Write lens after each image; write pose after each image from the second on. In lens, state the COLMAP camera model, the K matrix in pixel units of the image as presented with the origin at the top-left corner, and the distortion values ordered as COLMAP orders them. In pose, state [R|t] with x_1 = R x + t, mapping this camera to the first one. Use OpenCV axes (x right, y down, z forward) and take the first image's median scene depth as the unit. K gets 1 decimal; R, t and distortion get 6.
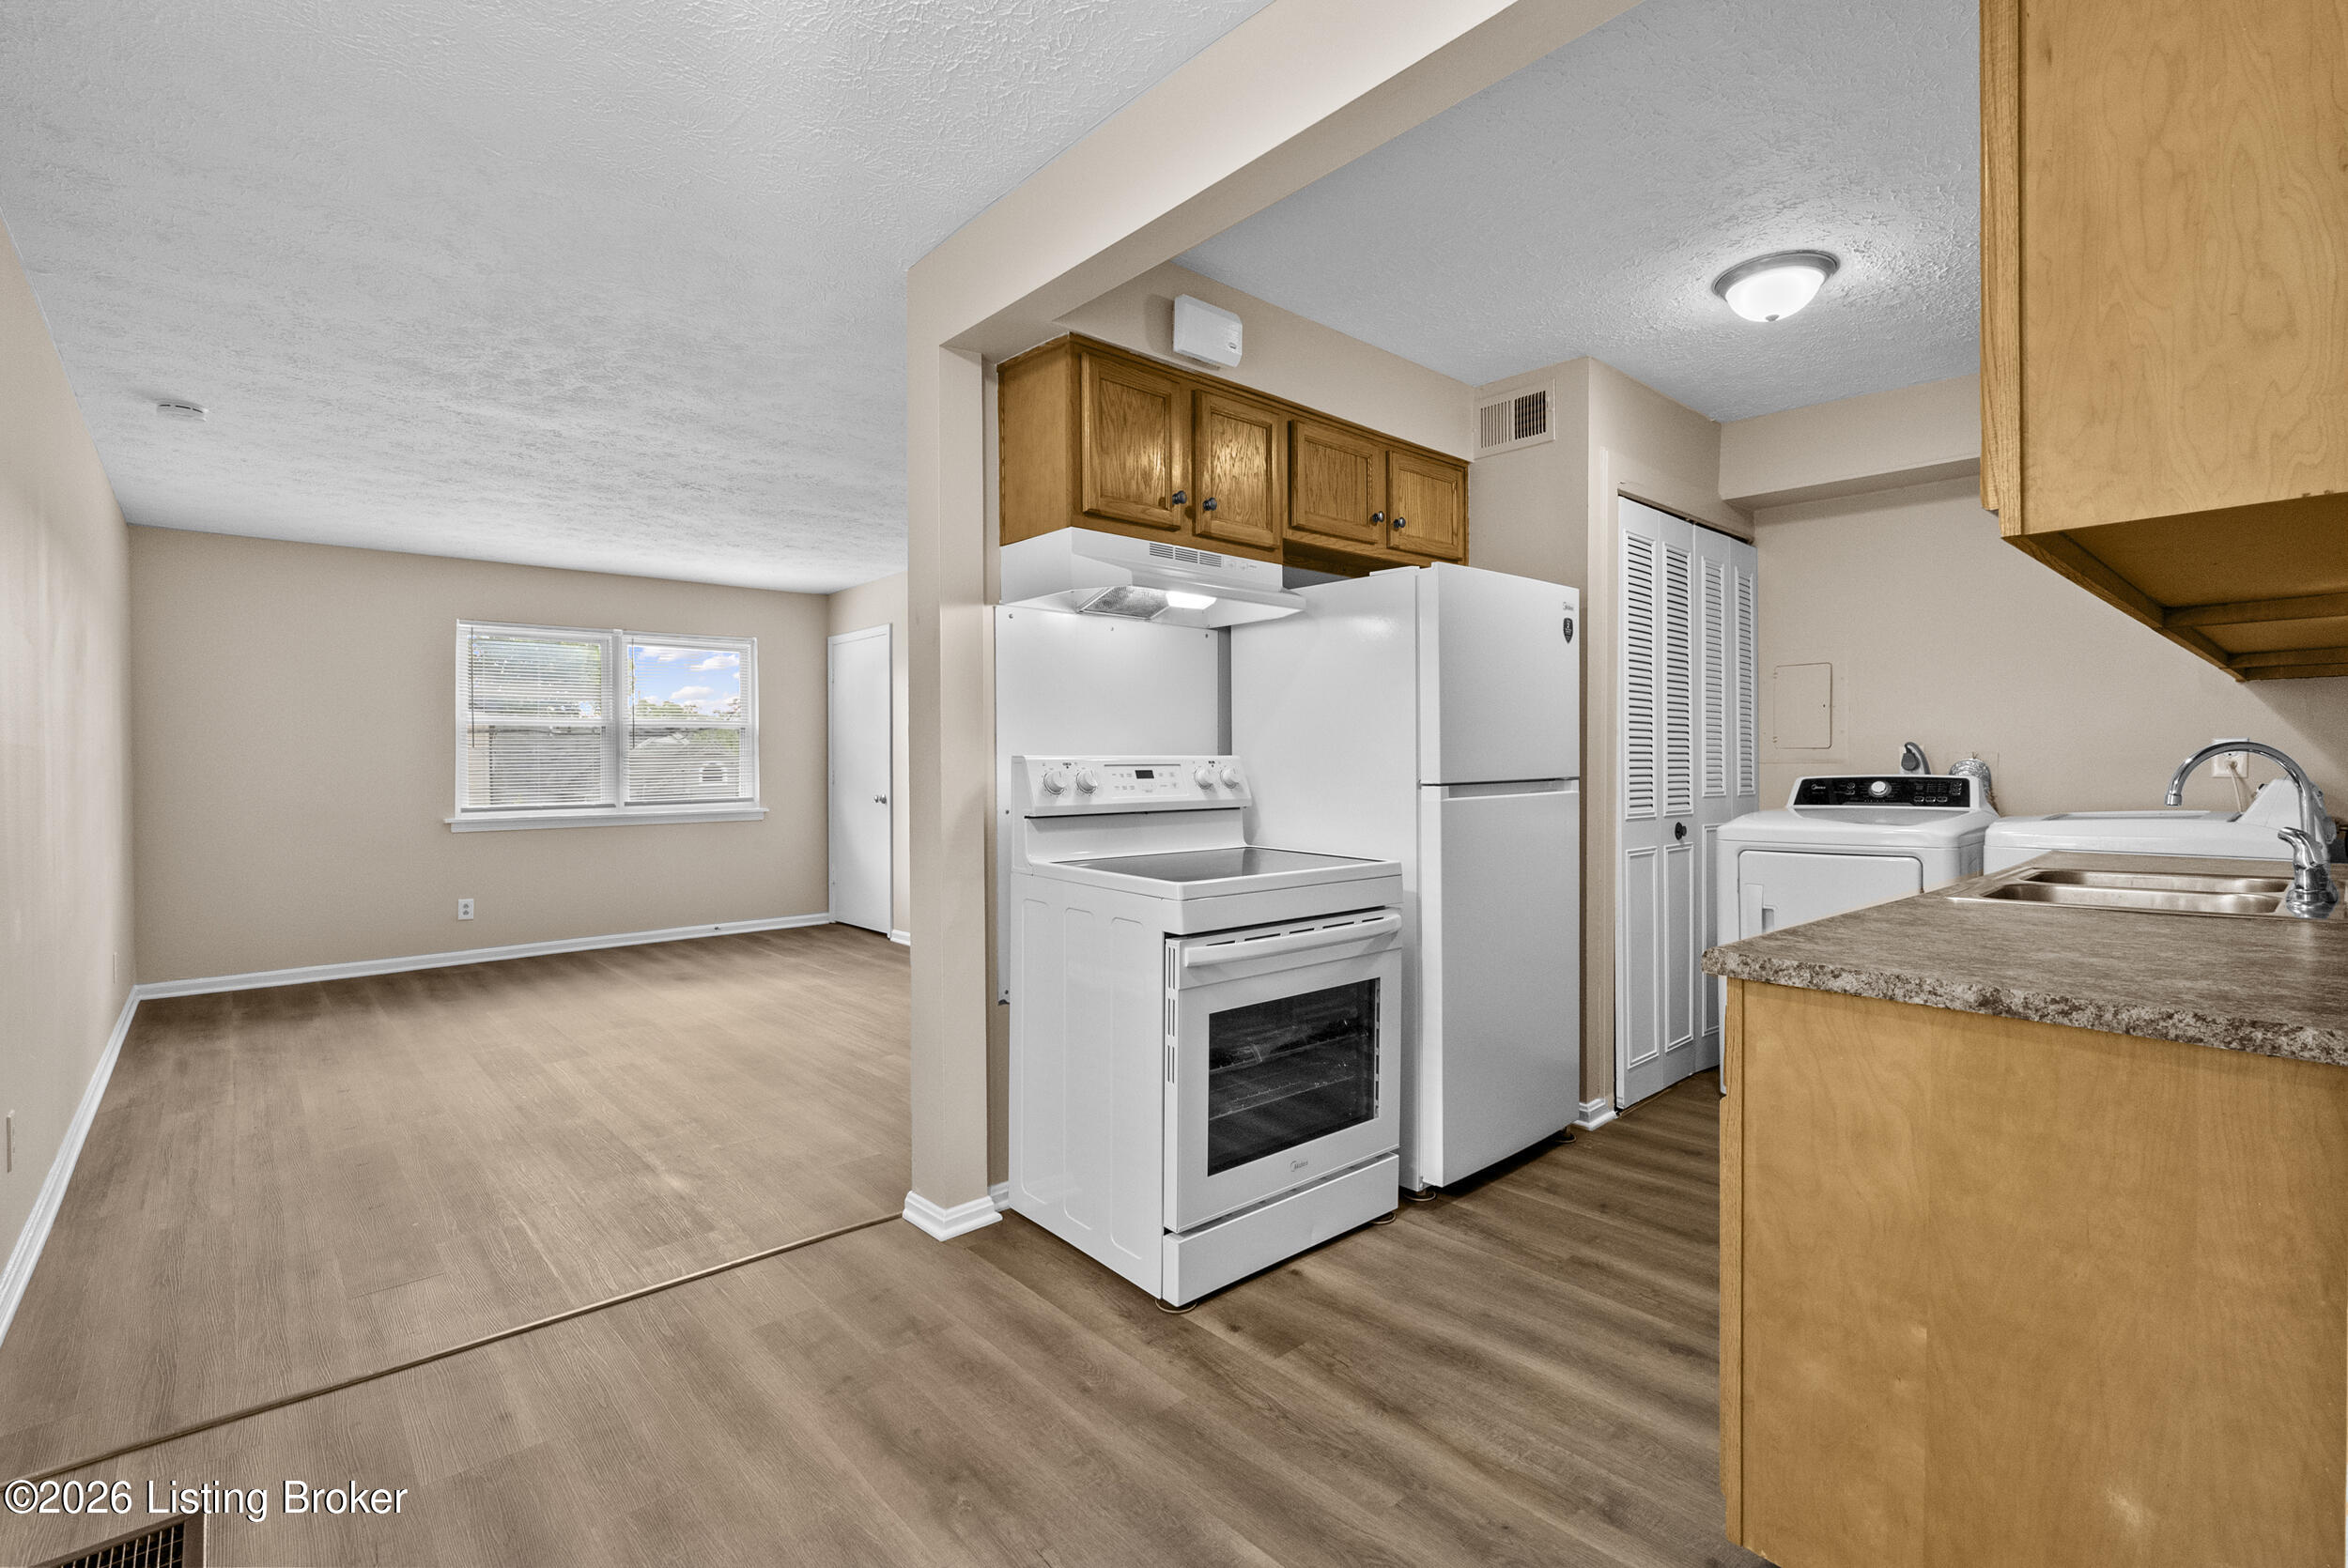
lens RADIAL K [[1064.2, 0, 1180.4], [0, 1064.2, 772.2], [0, 0, 1]] dist [-0.005091, 0.001531]
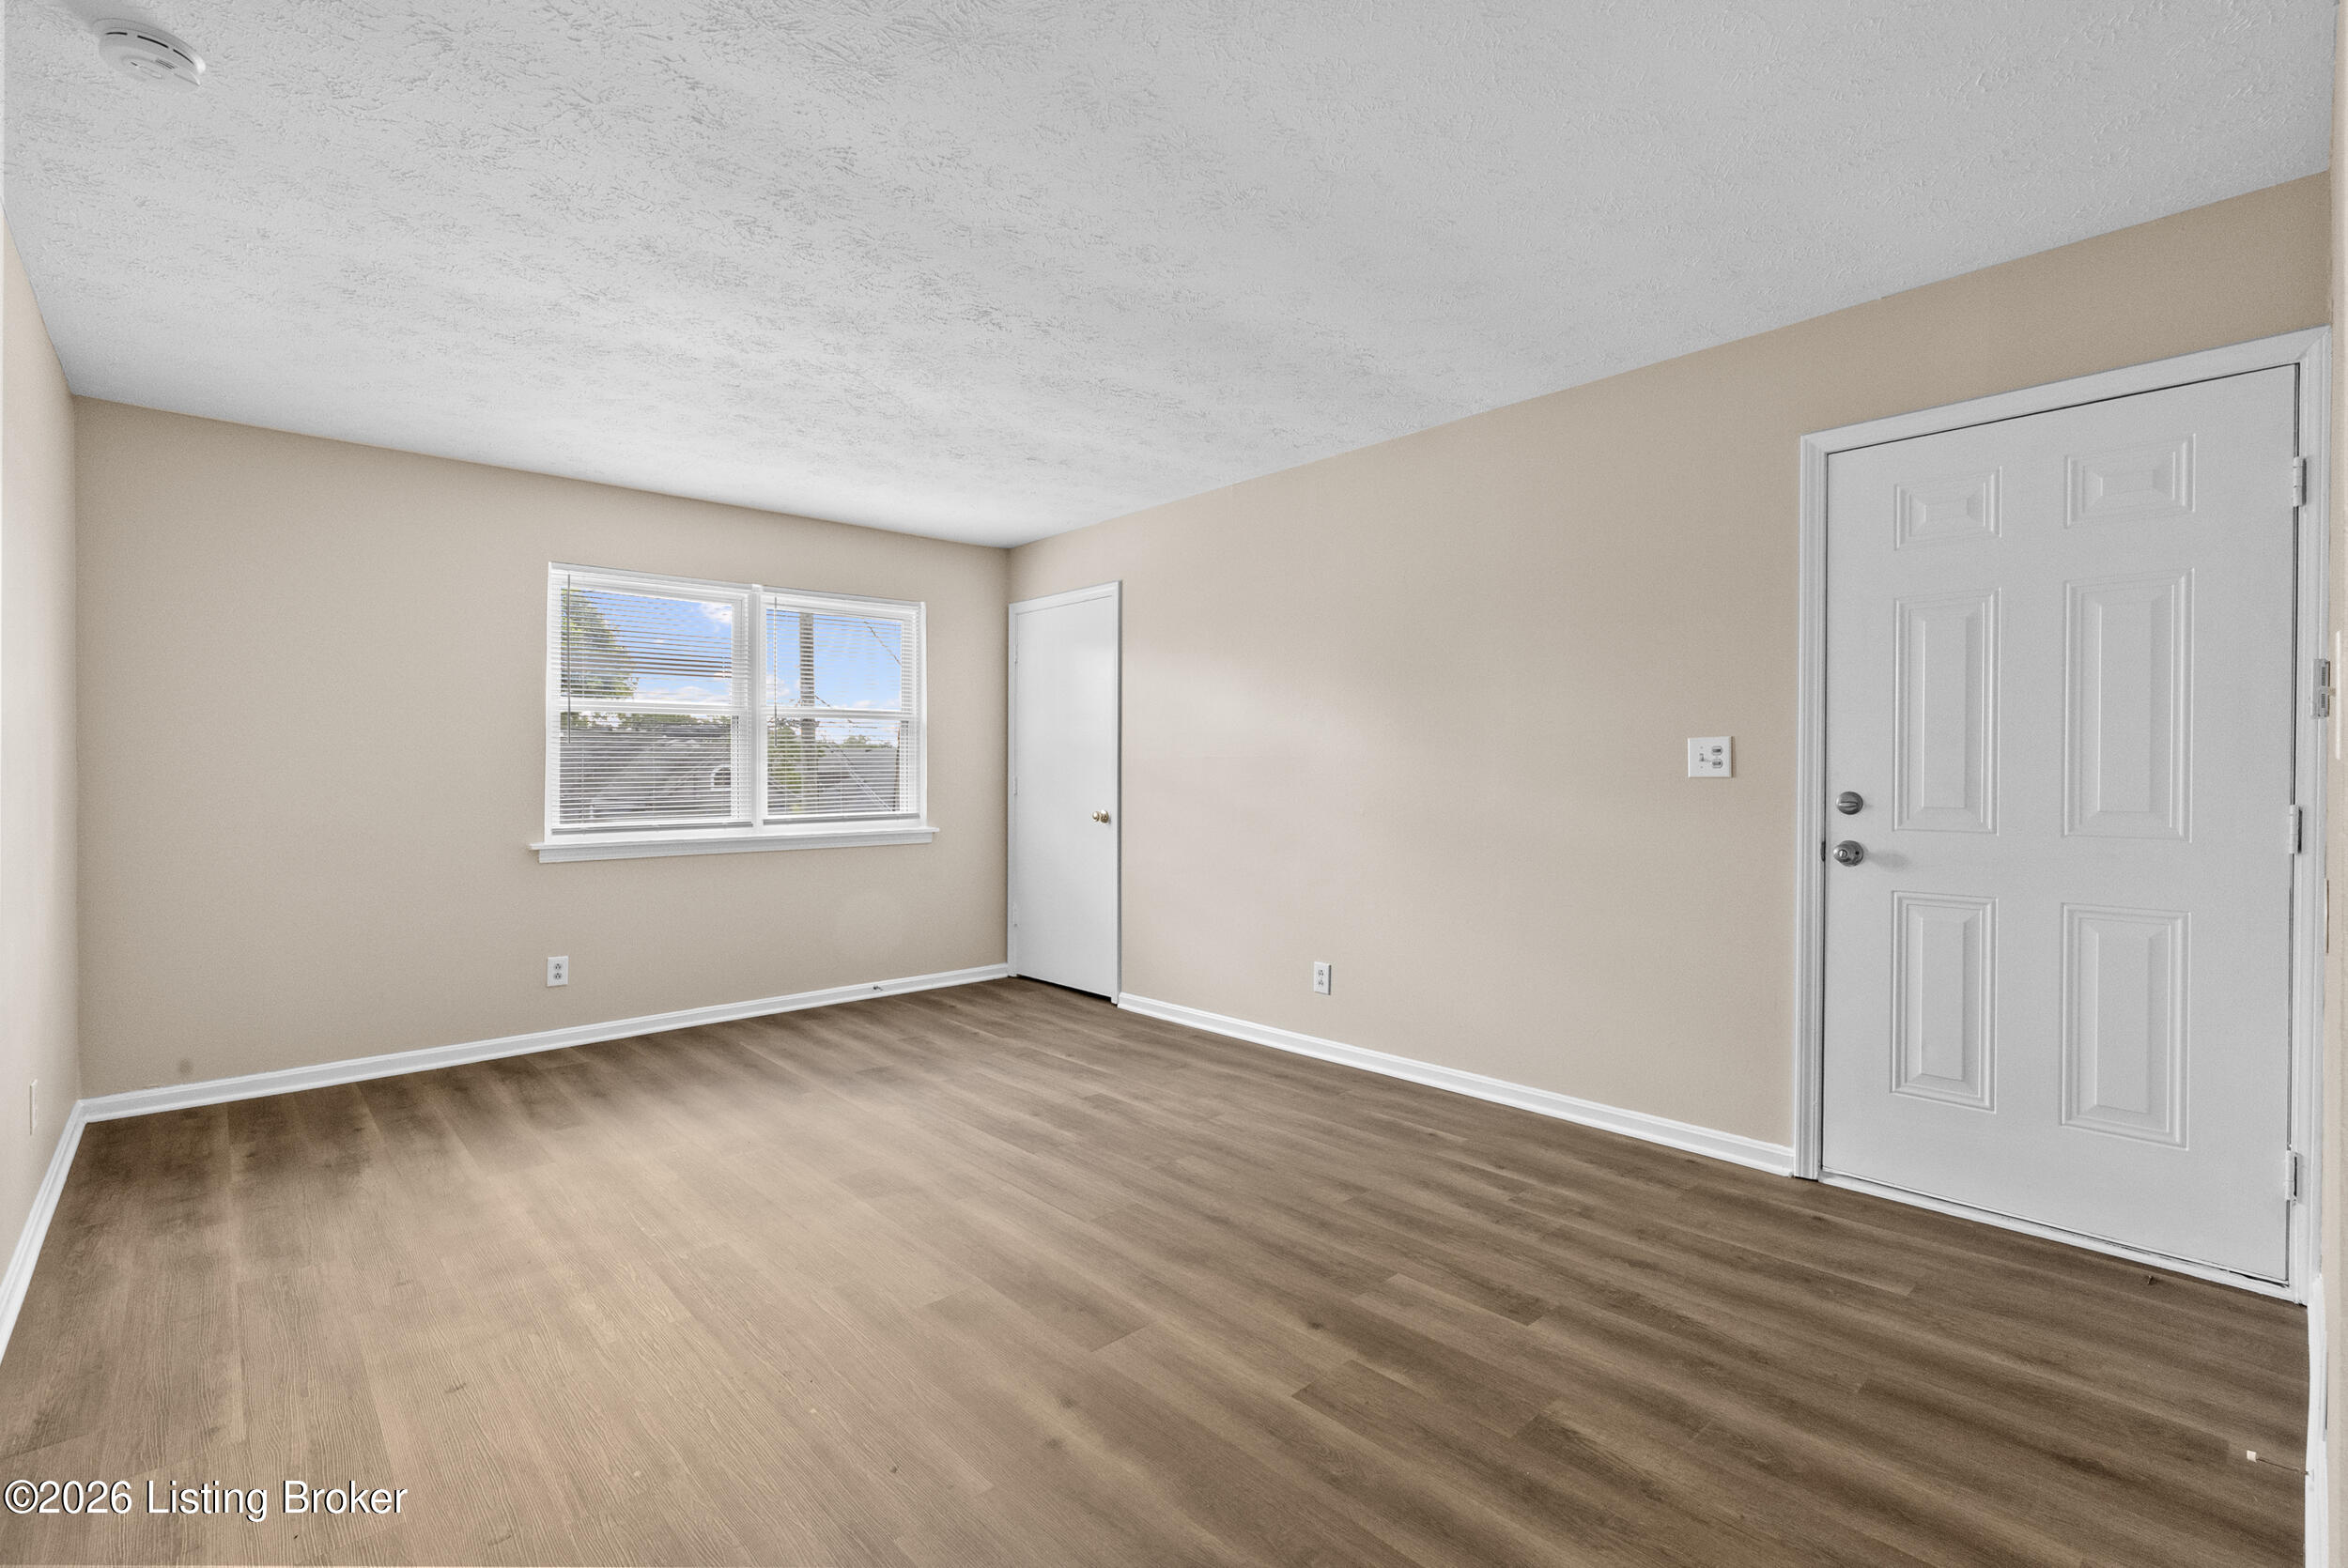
lens RADIAL K [[1064.2, 0, 1175.8], [0, 1064.2, 777.7], [0, 0, 1]] dist [-0.005091, 0.001531]
pose [[0.999958, 0.005419, 0.007415, -0.279958], [-0.005404, 0.999983, -0.002083, -0.000637], [-0.007427, 0.002043, 0.999970, 0.302558]]
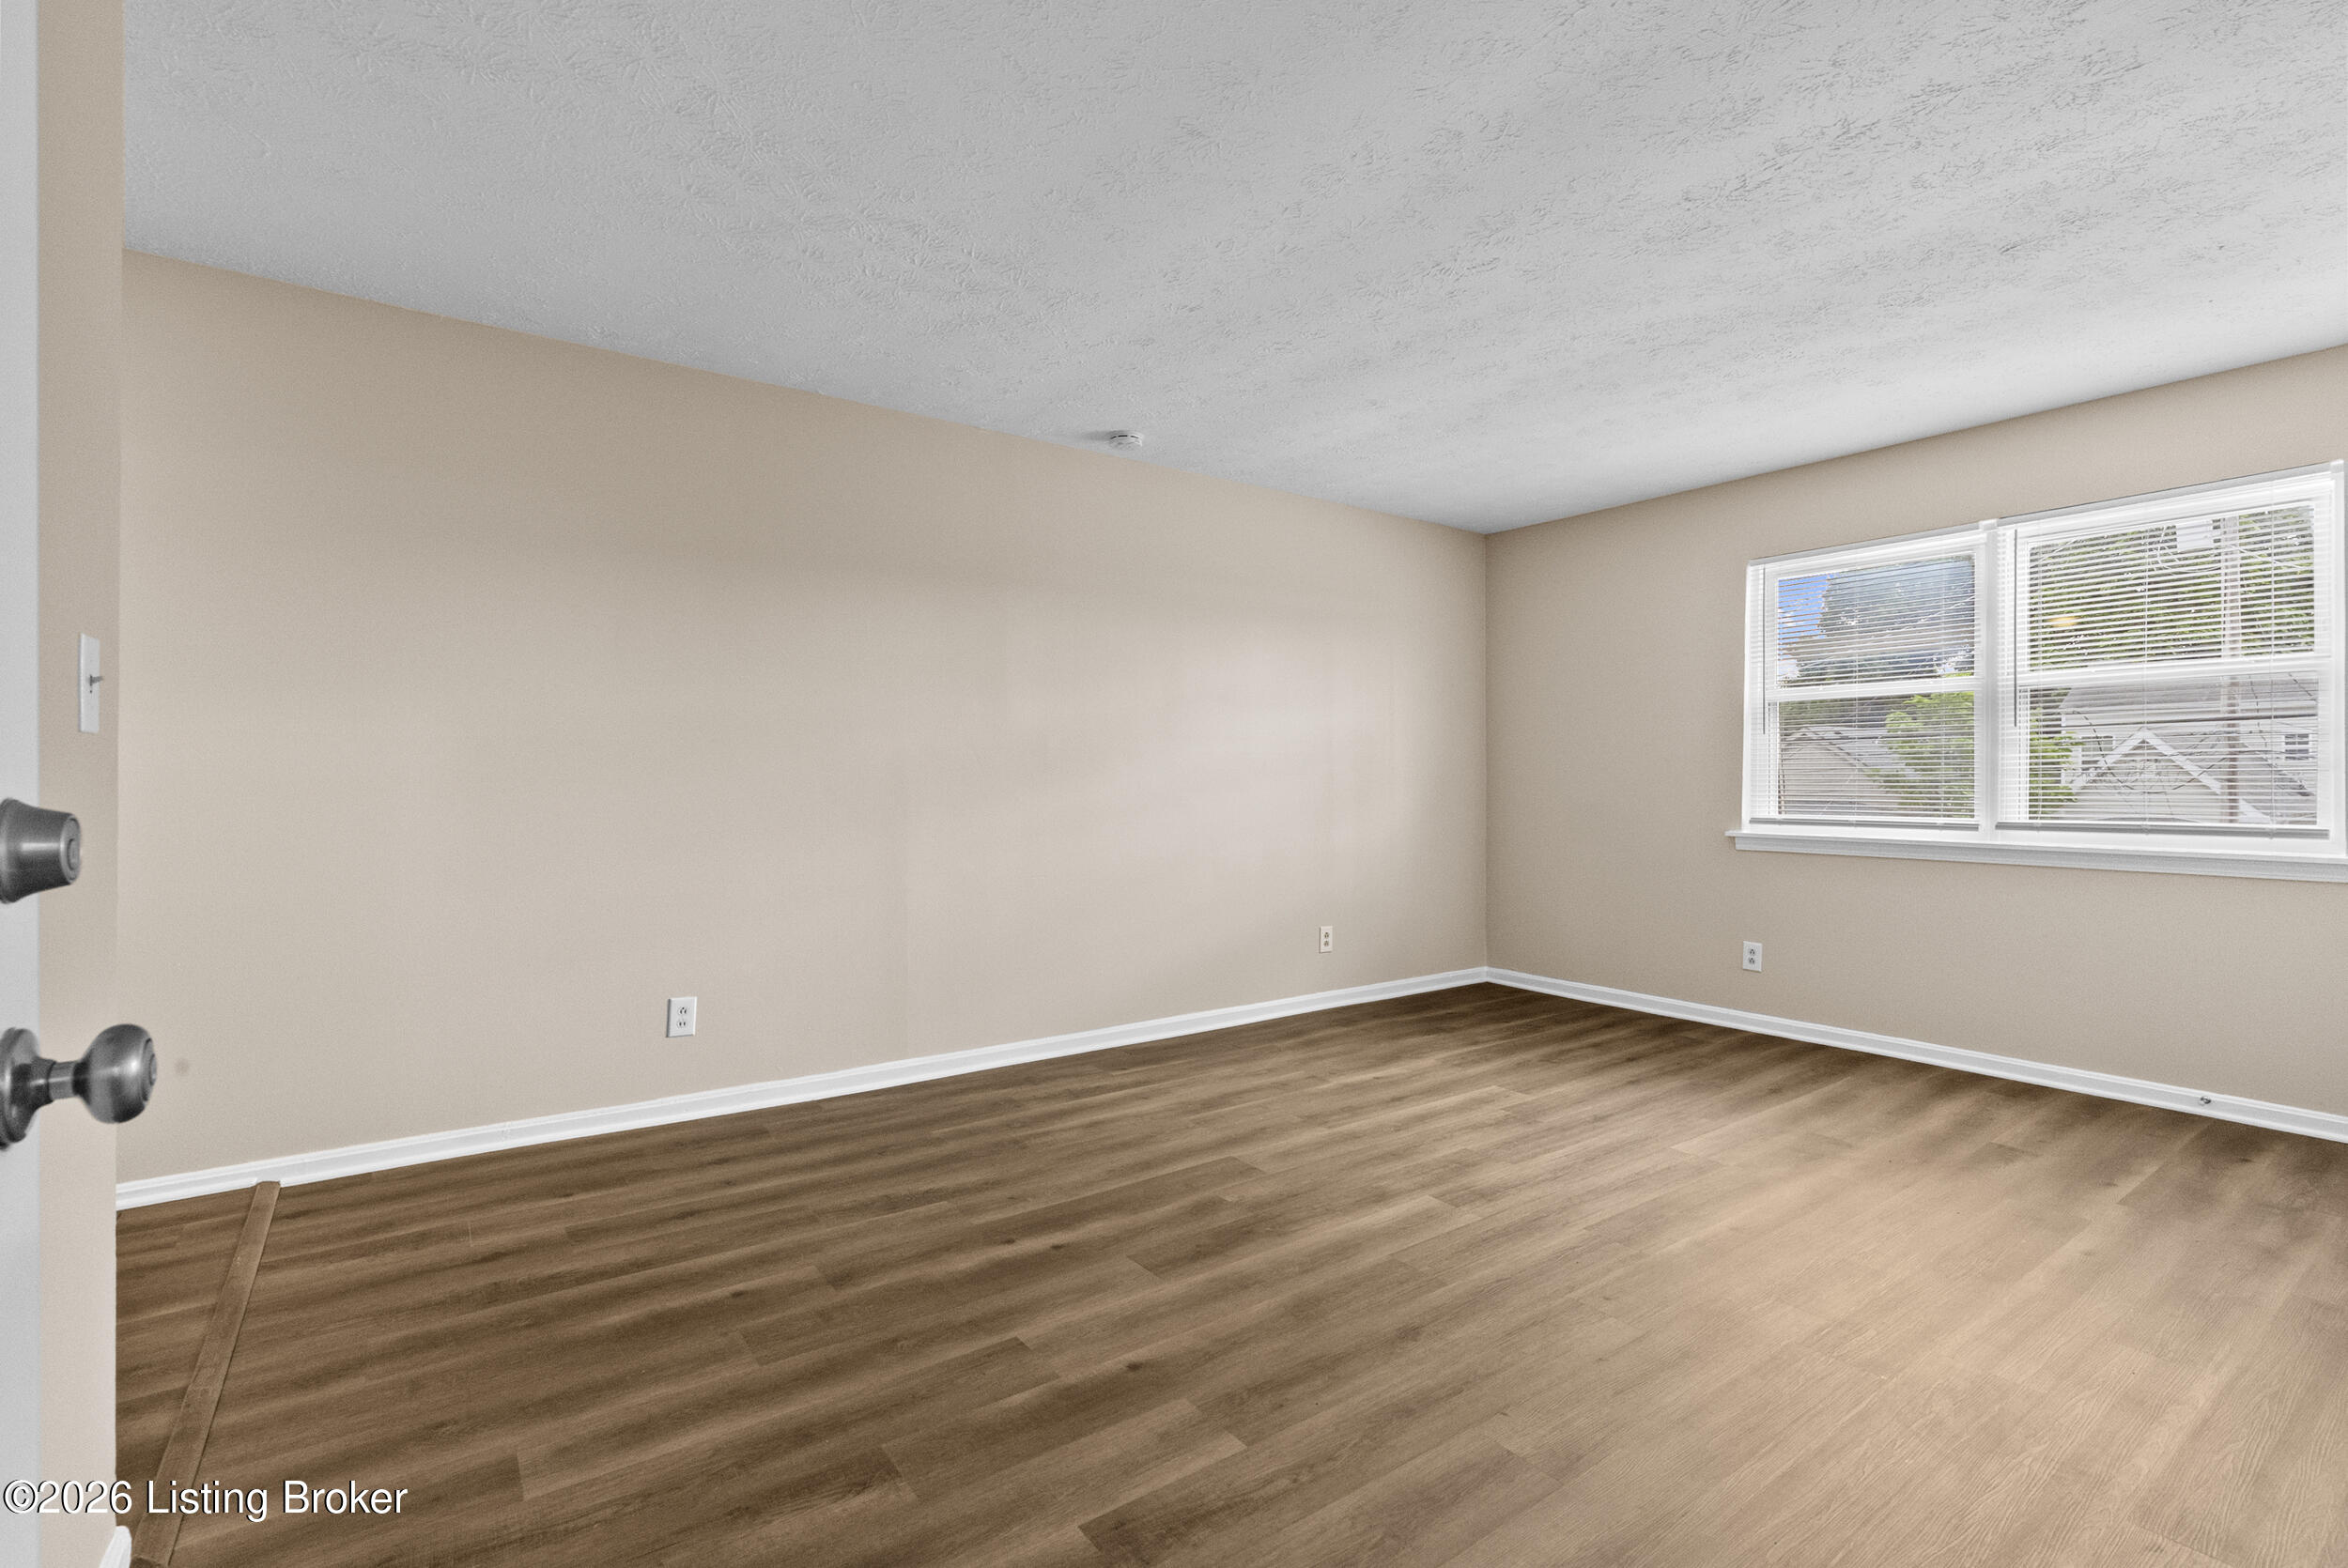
lens RADIAL K [[1064.2, 0, 1173.6], [0, 1064.2, 780.5], [0, 0, 1]] dist [-0.005091, 0.001531]
pose [[-0.114994, 0.011335, -0.993302, 0.101263], [-0.005204, 0.999914, 0.012013, 0.001650], [0.993353, 0.006550, -0.114925, 0.723771]]
